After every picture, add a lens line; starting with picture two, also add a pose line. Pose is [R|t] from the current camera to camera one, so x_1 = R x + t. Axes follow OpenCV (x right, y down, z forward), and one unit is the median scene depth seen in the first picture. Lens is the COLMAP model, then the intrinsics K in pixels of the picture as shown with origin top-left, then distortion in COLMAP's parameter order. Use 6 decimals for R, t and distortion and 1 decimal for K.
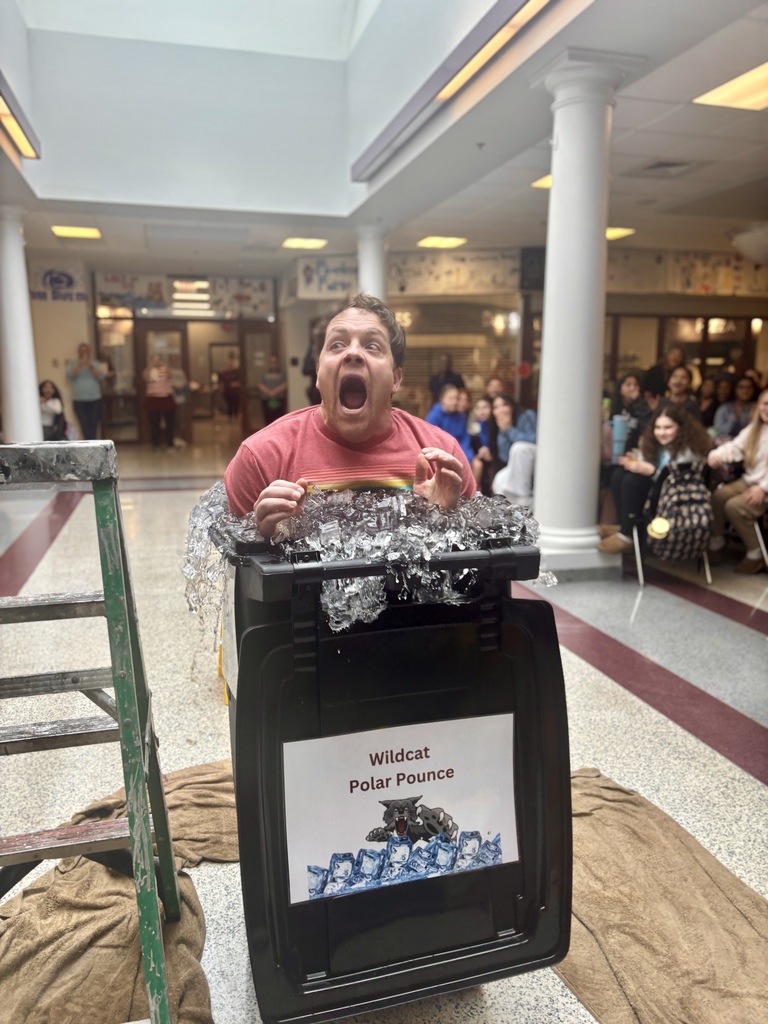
lens RADIAL K [[766.7, 0, 384.0], [0, 766.7, 512.0], [0, 0, 1]] dist [0.030995, -0.005402]
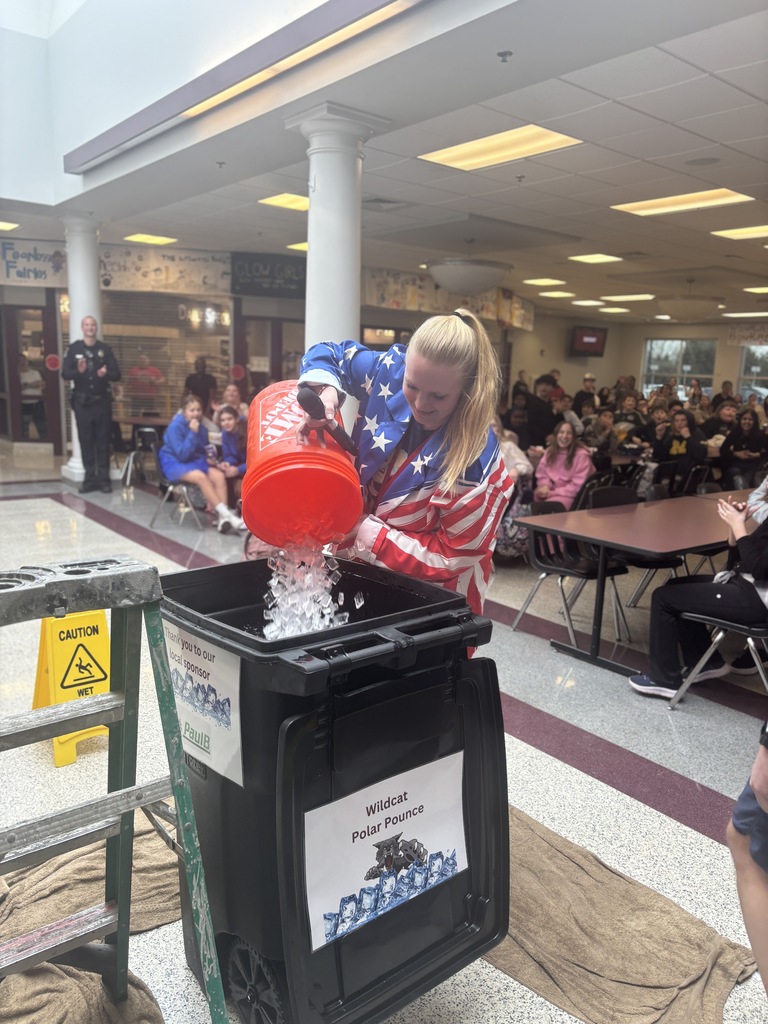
lens RADIAL K [[772.9, 0, 382.7], [0, 772.9, 515.2], [0, 0, 1]] dist [0.031555, -0.002977]
pose [[0.918239, -0.043584, 0.393621, -0.131662], [0.036106, 0.999000, 0.026388, -0.047426], [-0.394377, -0.010018, 0.918894, -0.027286]]
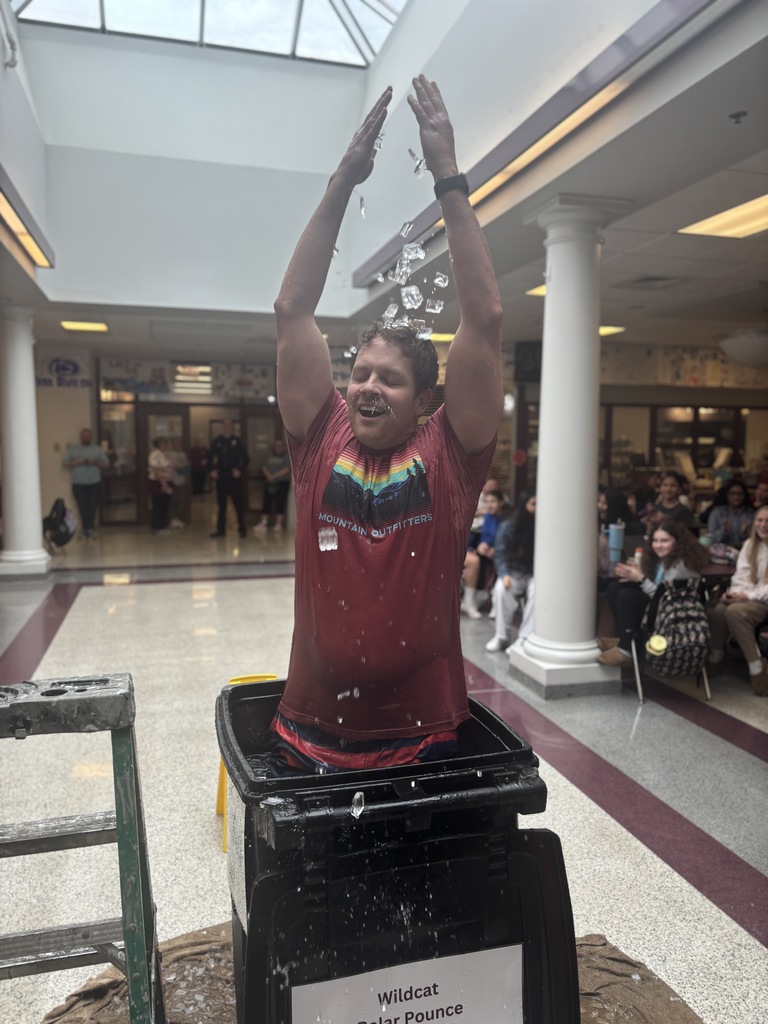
lens RADIAL K [[765.5, 0, 391.9], [0, 765.5, 509.6], [0, 0, 1]] dist [0.060222, -0.061780]
pose [[0.999869, 0.006111, 0.014980, -0.005864], [-0.004769, 0.996108, -0.088018, -0.065439], [-0.015460, 0.087935, 0.996006, -0.015529]]
